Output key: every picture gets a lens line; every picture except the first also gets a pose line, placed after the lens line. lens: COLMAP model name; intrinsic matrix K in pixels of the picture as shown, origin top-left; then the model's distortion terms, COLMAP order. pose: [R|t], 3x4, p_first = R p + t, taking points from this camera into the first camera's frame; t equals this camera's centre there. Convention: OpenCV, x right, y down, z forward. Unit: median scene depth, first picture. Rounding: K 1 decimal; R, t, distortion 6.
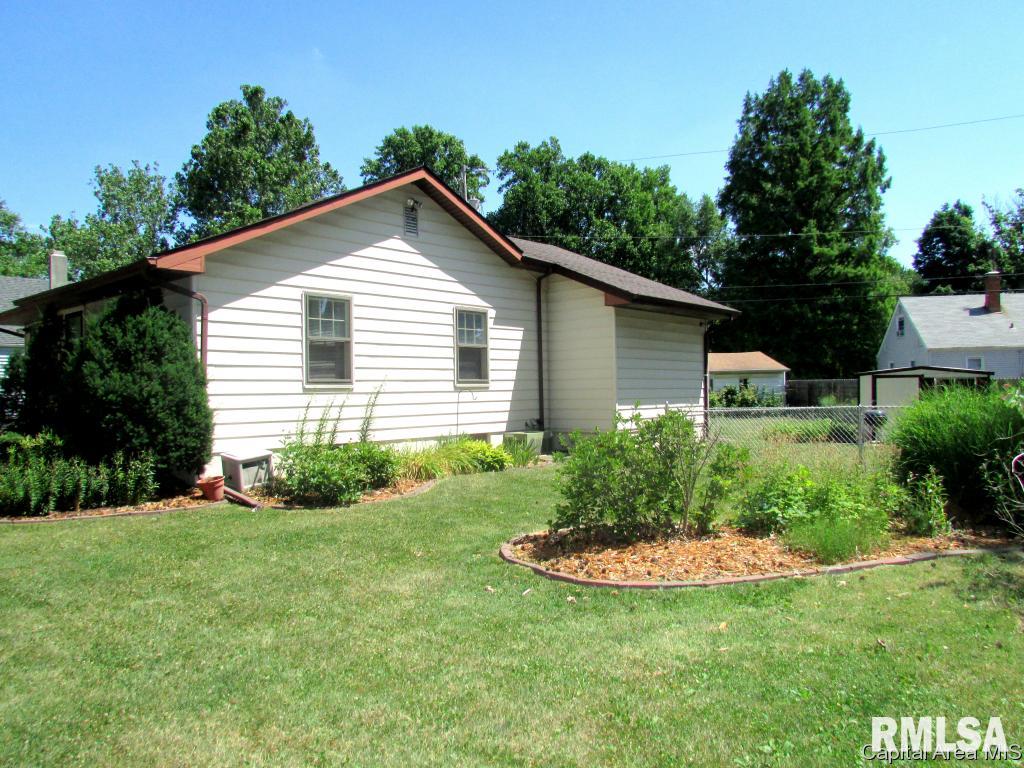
lens RADIAL K [[709.8, 0, 524.7], [0, 709.8, 385.9], [0, 0, 1]] dist [-0.024135, 0.000030]
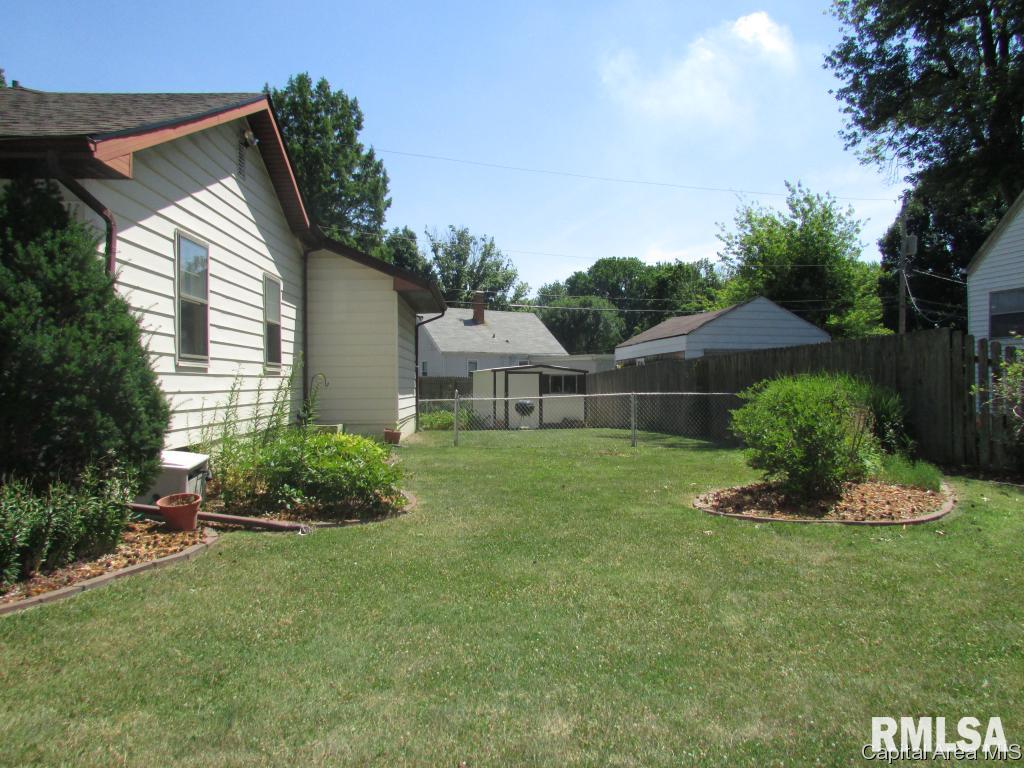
lens RADIAL K [[708.3, 0, 512.0], [0, 708.3, 384.0], [0, 0, 1]] dist [-0.031556, -0.002423]
pose [[0.710497, 0.012115, 0.703596, -0.143613], [-0.011441, 0.999919, -0.005664, 0.005439], [-0.703607, -0.004025, 0.710578, 0.068628]]
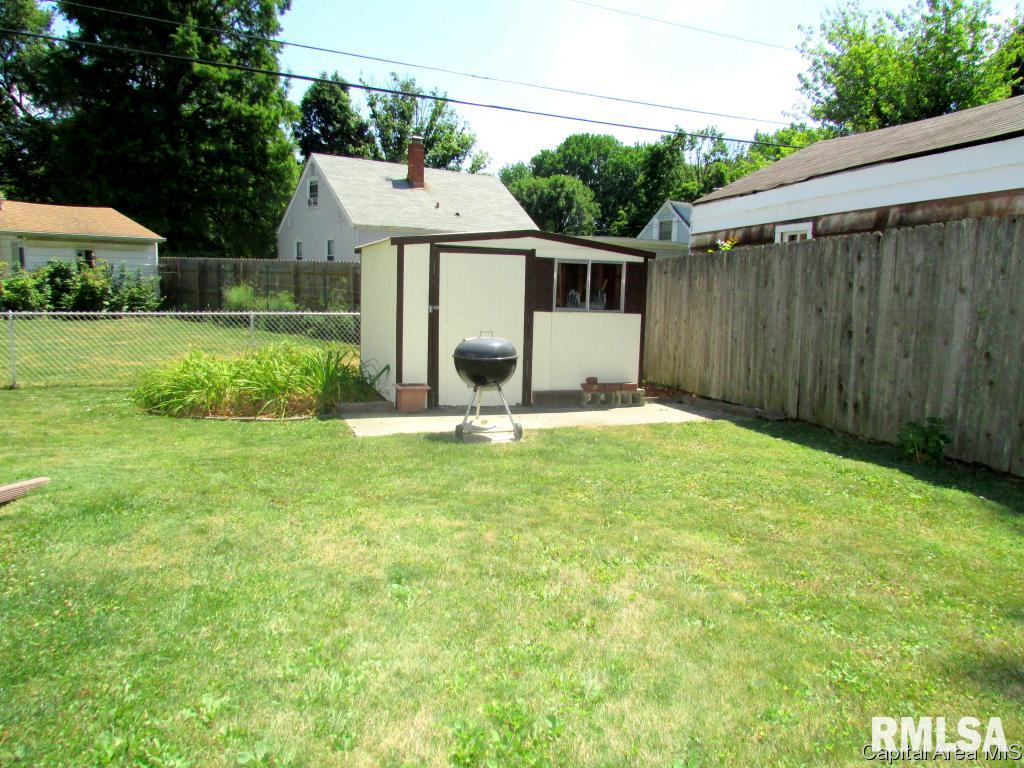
lens RADIAL K [[708.3, 0, 512.0], [0, 708.3, 384.0], [0, 0, 1]] dist [-0.031556, -0.002423]
pose [[0.664779, -0.077193, 0.743041, 0.092962], [-0.042727, 0.989090, 0.140981, 0.002254], [-0.745817, -0.125469, 0.654228, 0.300907]]
